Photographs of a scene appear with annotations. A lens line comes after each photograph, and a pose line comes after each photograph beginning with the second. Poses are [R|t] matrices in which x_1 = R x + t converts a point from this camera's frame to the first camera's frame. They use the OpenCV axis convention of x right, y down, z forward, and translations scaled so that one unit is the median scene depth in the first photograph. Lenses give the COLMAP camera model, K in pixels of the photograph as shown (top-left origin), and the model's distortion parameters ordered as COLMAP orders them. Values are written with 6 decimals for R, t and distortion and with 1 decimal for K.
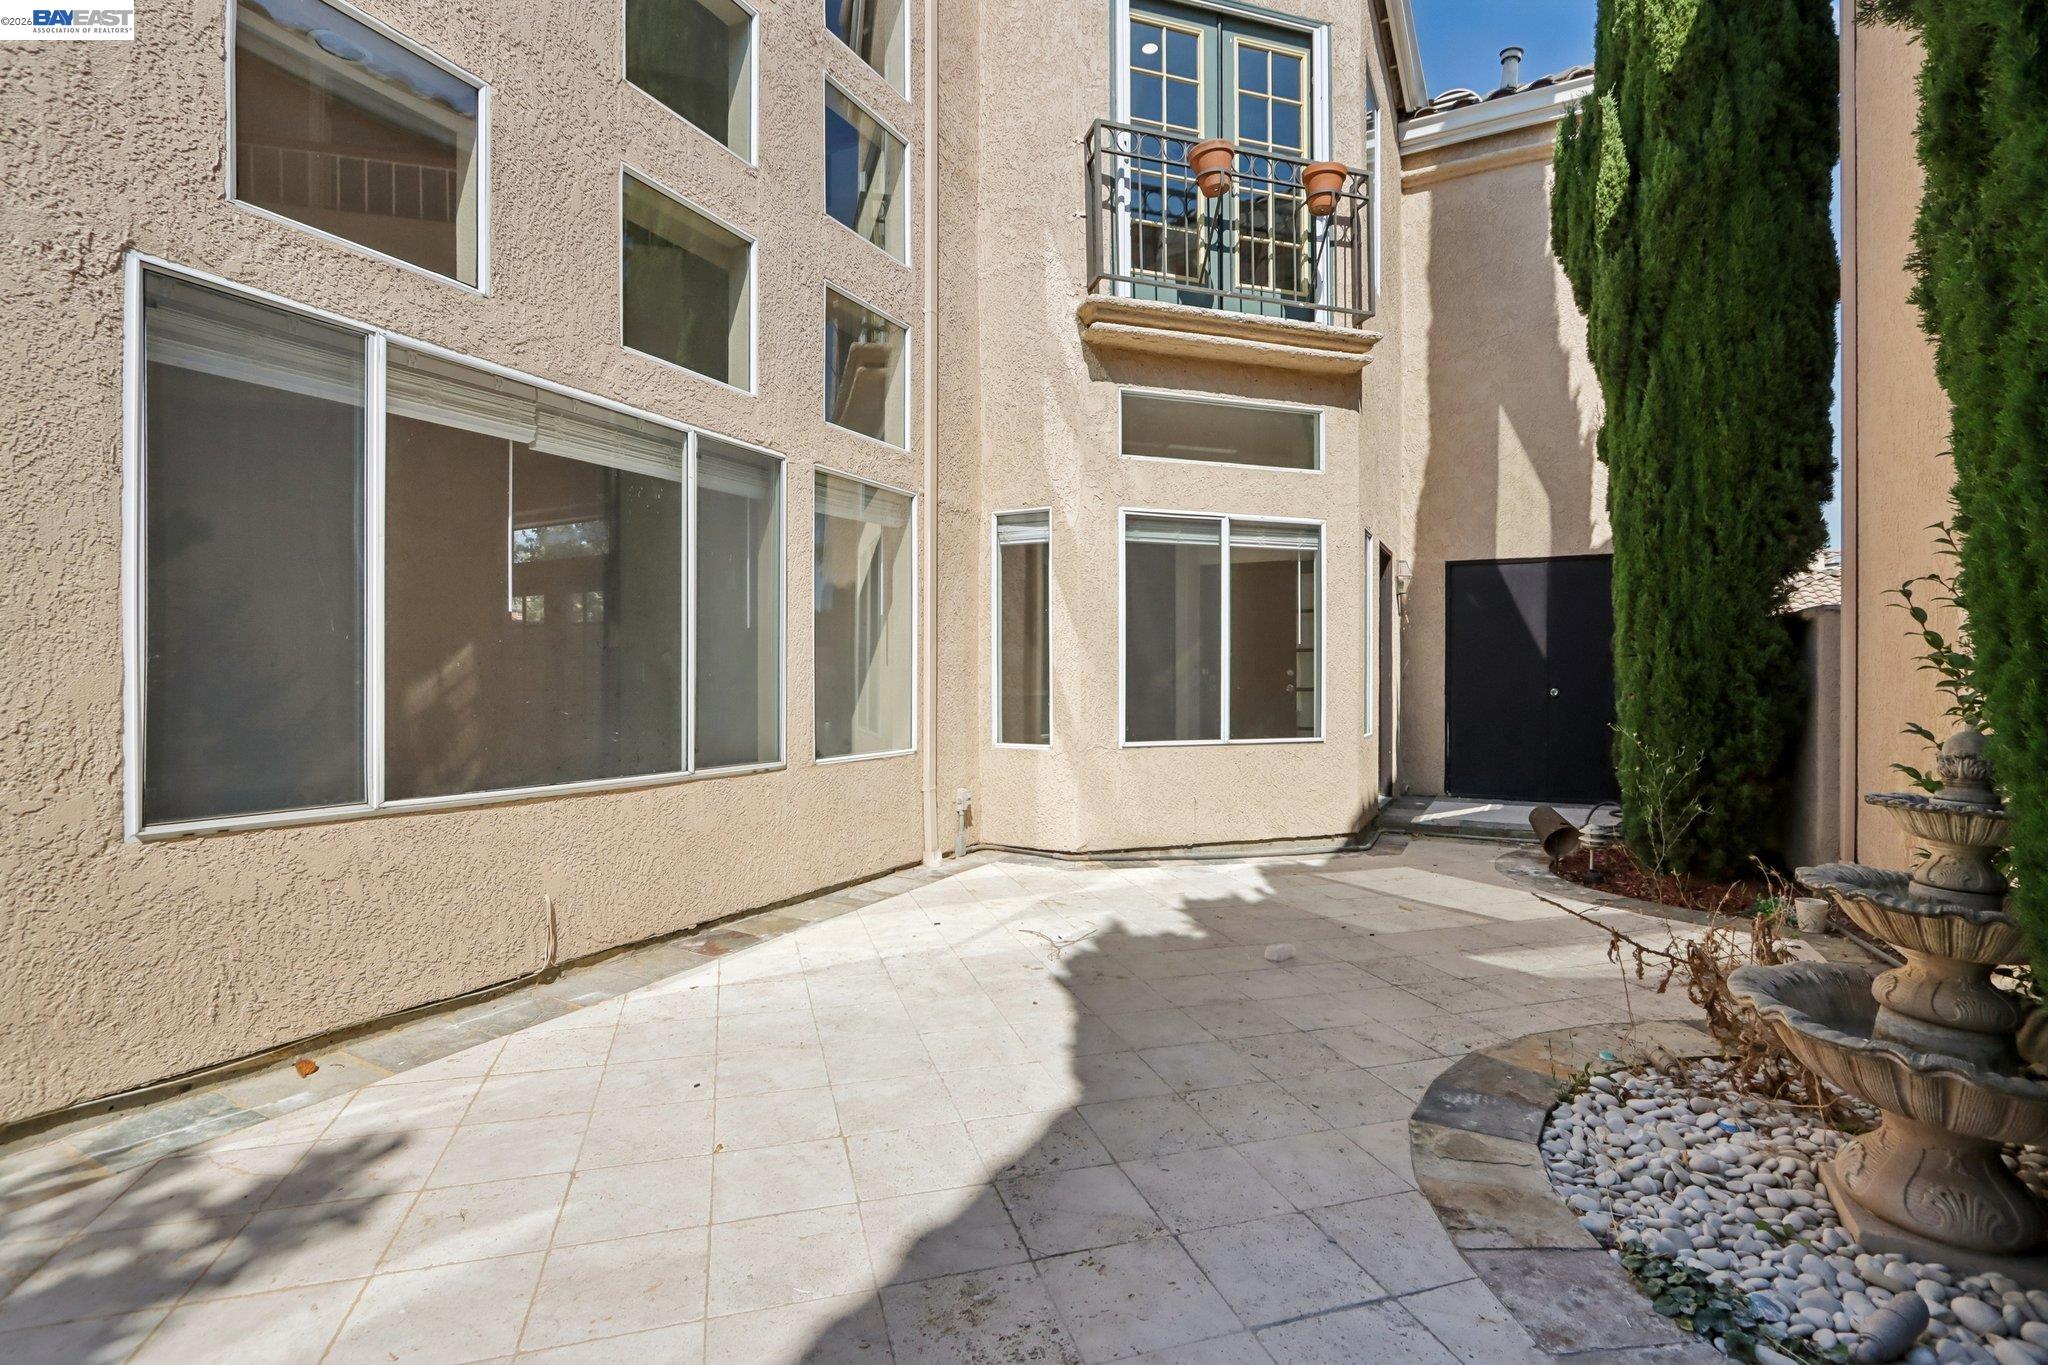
lens RADIAL K [[934.0, 0, 1040.8], [0, 934.0, 674.1], [0, 0, 1]] dist [0.000499, 0.000699]
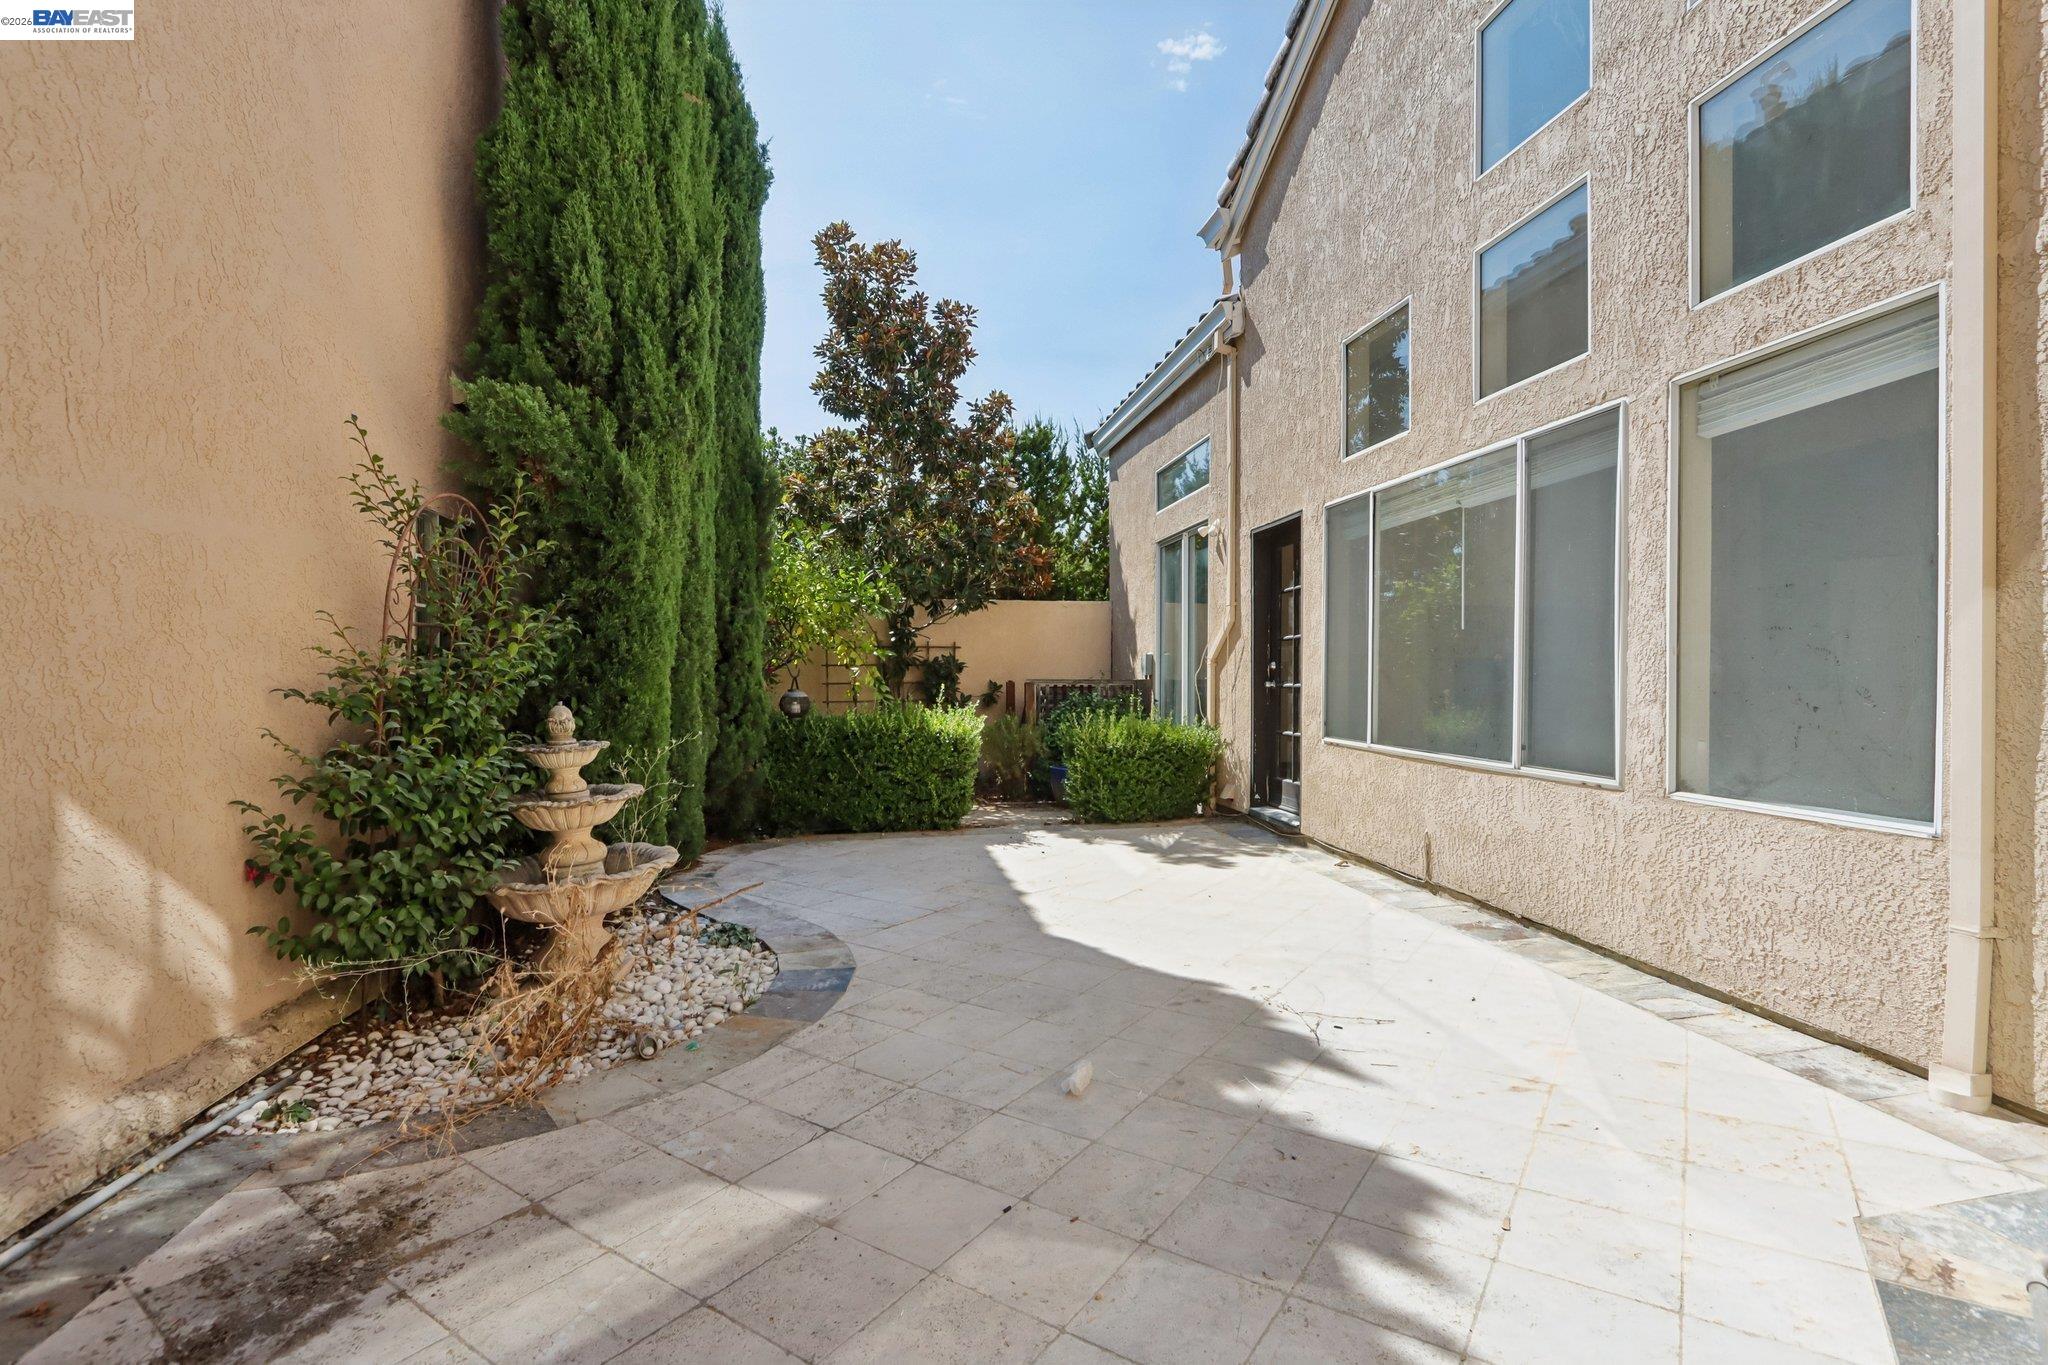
lens RADIAL K [[934.0, 0, 1040.8], [0, 934.0, 674.1], [0, 0, 1]] dist [0.000499, 0.000699]
pose [[-0.787703, -0.005084, -0.616034, 0.722565], [-0.000509, 0.999971, -0.007603, 0.009400], [0.616055, -0.005675, -0.787683, 1.569997]]
